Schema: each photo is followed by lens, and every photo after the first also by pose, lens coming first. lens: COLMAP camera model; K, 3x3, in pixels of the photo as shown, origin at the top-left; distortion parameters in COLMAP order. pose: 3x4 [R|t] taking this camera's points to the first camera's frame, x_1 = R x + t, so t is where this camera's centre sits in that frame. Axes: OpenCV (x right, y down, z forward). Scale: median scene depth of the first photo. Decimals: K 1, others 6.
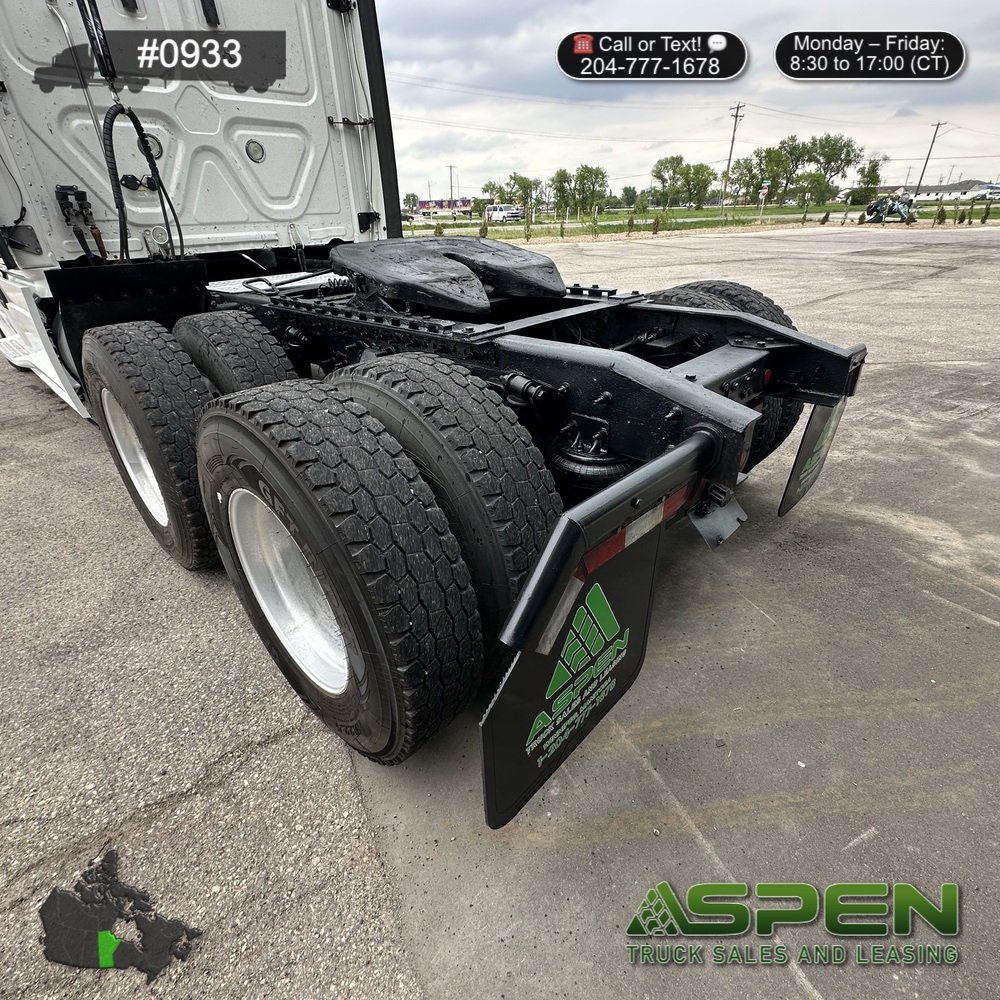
lens RADIAL K [[529.0, 0, 500.0], [0, 529.0, 500.0], [0, 0, 1]] dist [-0.001428, -0.000122]
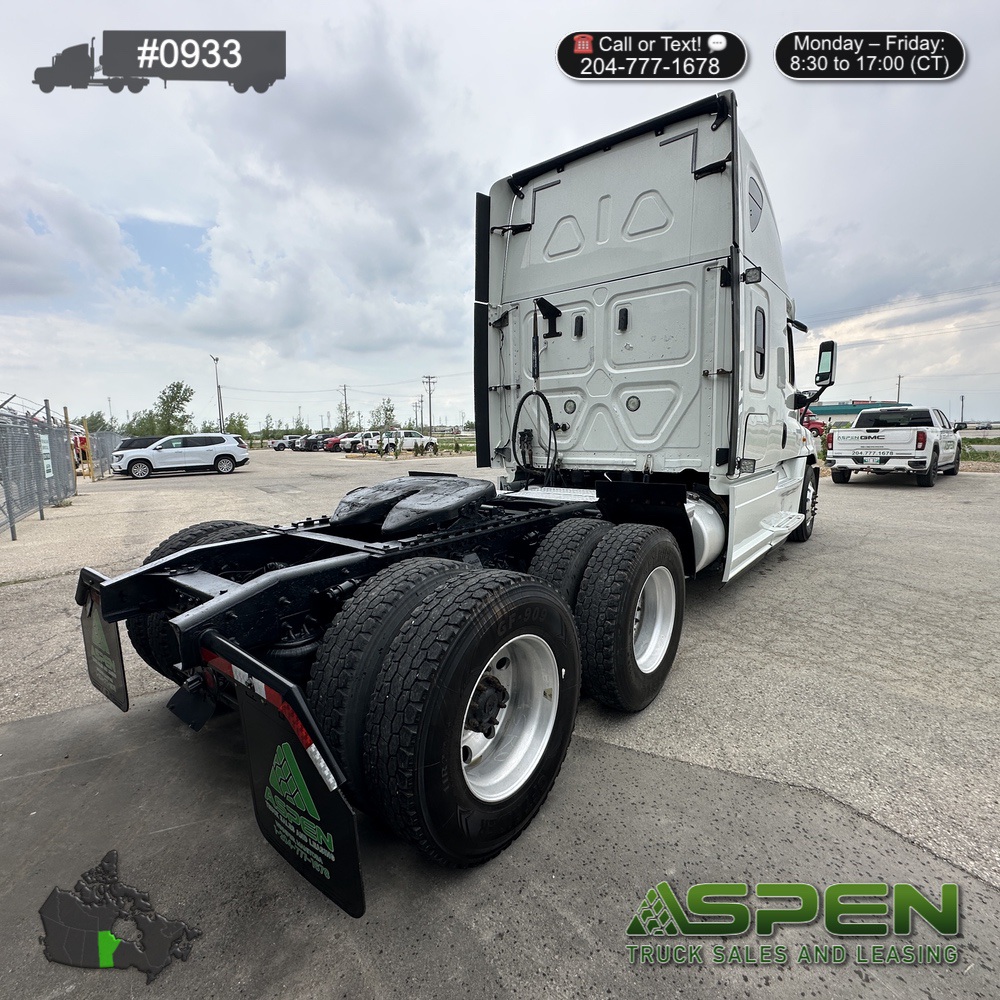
lens RADIAL K [[526.3, 0, 500.0], [0, 526.3, 500.0], [0, 0, 1]] dist [0.000836, -0.000028]
pose [[0.092571, 0.159501, -0.982848, 1.061732], [-0.464658, 0.879935, 0.099035, -0.555802], [0.880638, 0.447520, 0.155570, 0.801551]]
